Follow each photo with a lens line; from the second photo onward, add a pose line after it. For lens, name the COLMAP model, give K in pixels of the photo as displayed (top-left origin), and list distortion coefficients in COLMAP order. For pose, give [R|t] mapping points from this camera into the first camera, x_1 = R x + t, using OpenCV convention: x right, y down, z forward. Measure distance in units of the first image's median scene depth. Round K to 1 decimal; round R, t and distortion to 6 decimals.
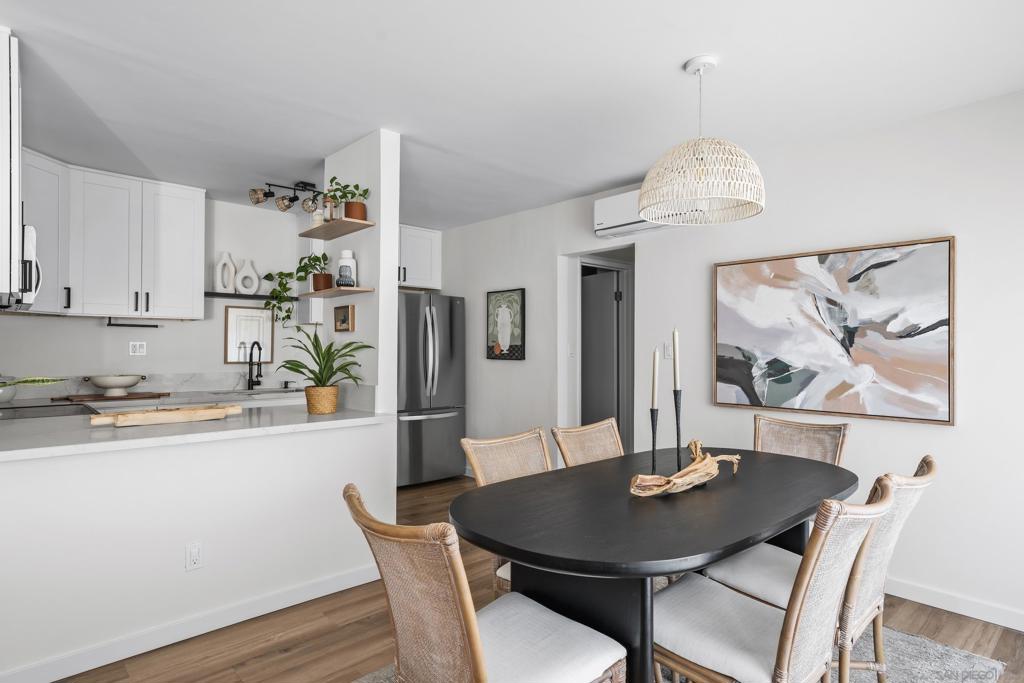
lens RADIAL K [[555.6, 0, 513.8], [0, 555.6, 339.0], [0, 0, 1]] dist [0.013273, 0.000373]
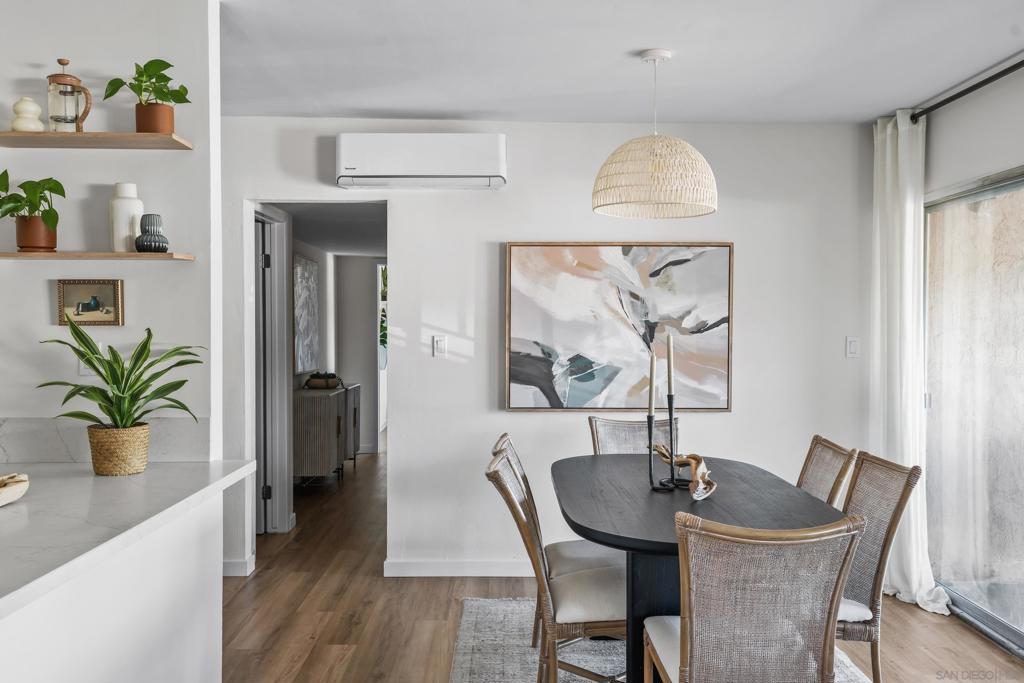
lens RADIAL K [[923.9, 0, 503.9], [0, 923.9, 337.8], [0, 0, 1]] dist [0.078985, 0.013853]
pose [[0.673804, -0.012589, 0.738803, -0.706501], [-0.012640, 0.999512, 0.028560, -0.032751], [-0.738802, -0.028582, 0.673316, 0.068314]]
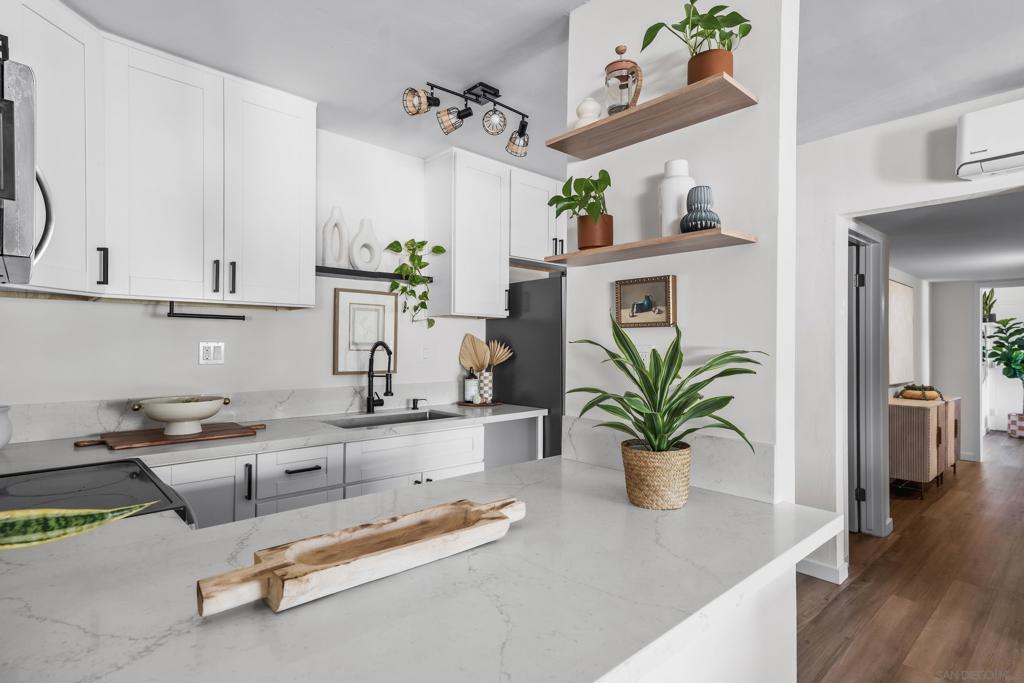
lens RADIAL K [[525.4, 0, 516.5], [0, 525.4, 341.0], [0, 0, 1]] dist [0.015569, 0.000733]
pose [[0.999972, 0.004820, 0.005736, -0.419509], [-0.004885, 0.999923, 0.011424, -0.006068], [-0.005680, -0.011452, 0.999918, 0.506479]]
